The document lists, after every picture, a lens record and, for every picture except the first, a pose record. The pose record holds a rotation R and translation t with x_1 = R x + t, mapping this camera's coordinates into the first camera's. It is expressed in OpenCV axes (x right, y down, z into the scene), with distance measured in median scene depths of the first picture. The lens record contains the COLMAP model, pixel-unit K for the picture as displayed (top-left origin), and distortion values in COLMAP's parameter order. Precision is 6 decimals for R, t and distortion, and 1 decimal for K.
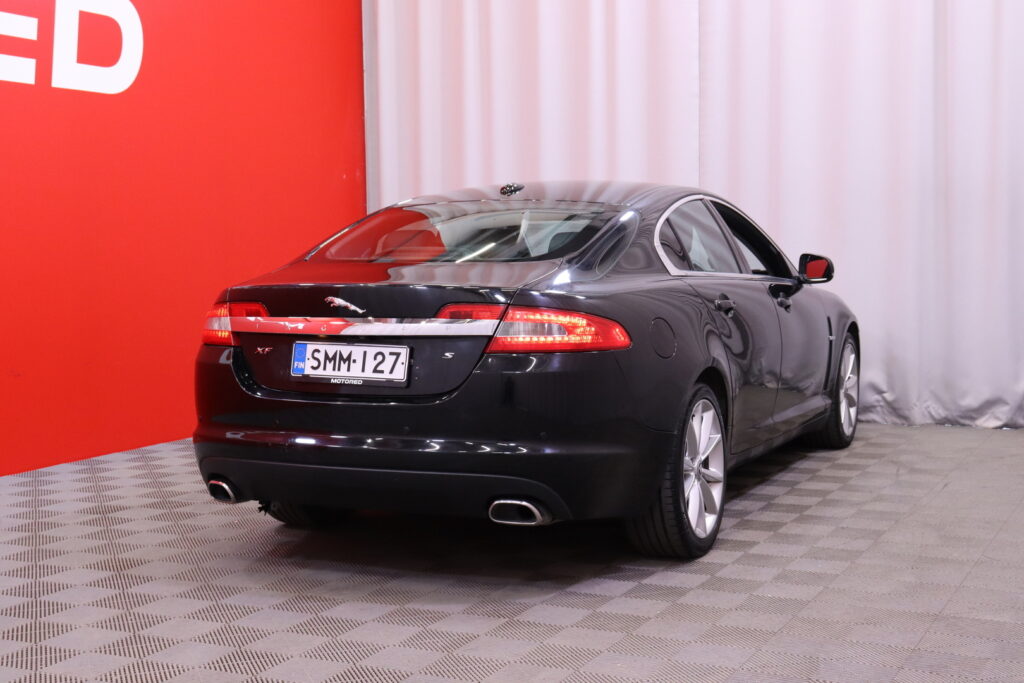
lens RADIAL K [[1435.2, 0, 510.7], [0, 1435.2, 338.9], [0, 0, 1]] dist [-0.020331, 0.000000]
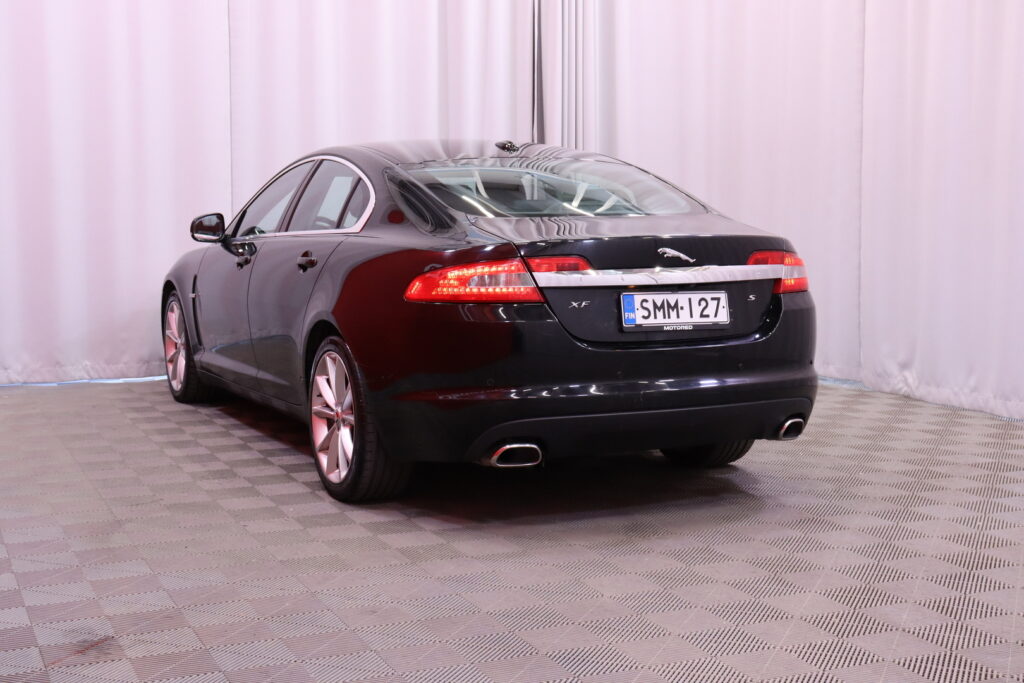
lens RADIAL K [[1435.2, 0, 506.9], [0, 1435.2, 335.8], [0, 0, 1]] dist [-0.020331, 0.000000]
pose [[0.642499, -0.065824, 0.763454, -1.002091], [0.045957, 0.997820, 0.047354, -0.020235], [-0.764907, 0.004661, 0.644124, 0.414005]]
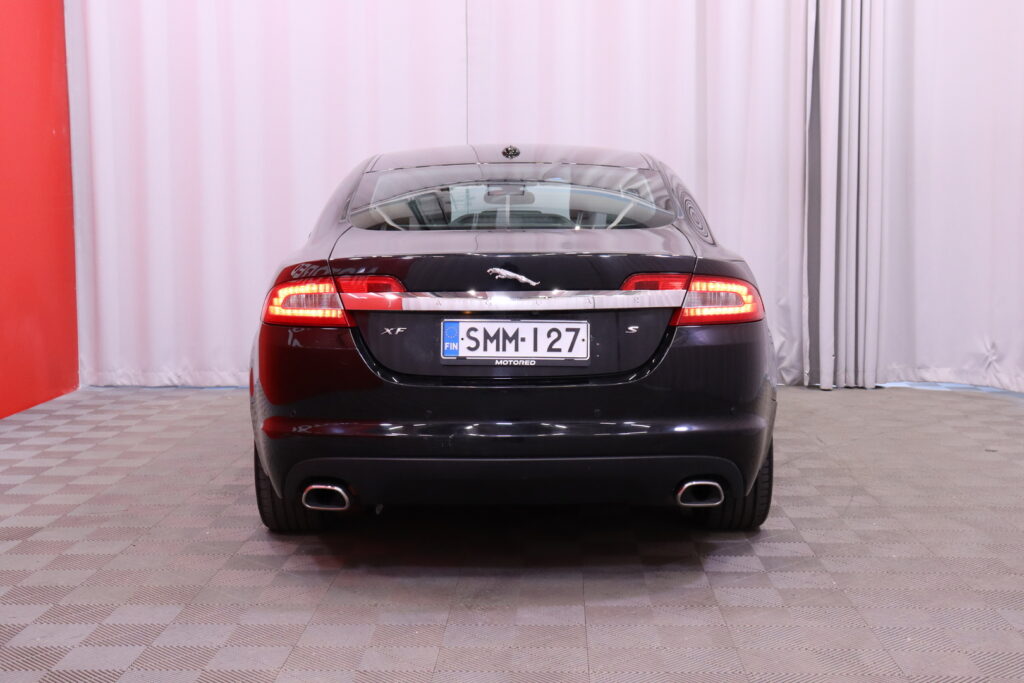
lens RADIAL K [[1435.2, 0, 502.2], [0, 1435.2, 338.1], [0, 0, 1]] dist [-0.020331, 0.000000]
pose [[0.902925, -0.033382, 0.428499, -0.503465], [0.023696, 0.999329, 0.027921, -0.010631], [-0.429144, -0.015057, 0.903111, 0.195768]]
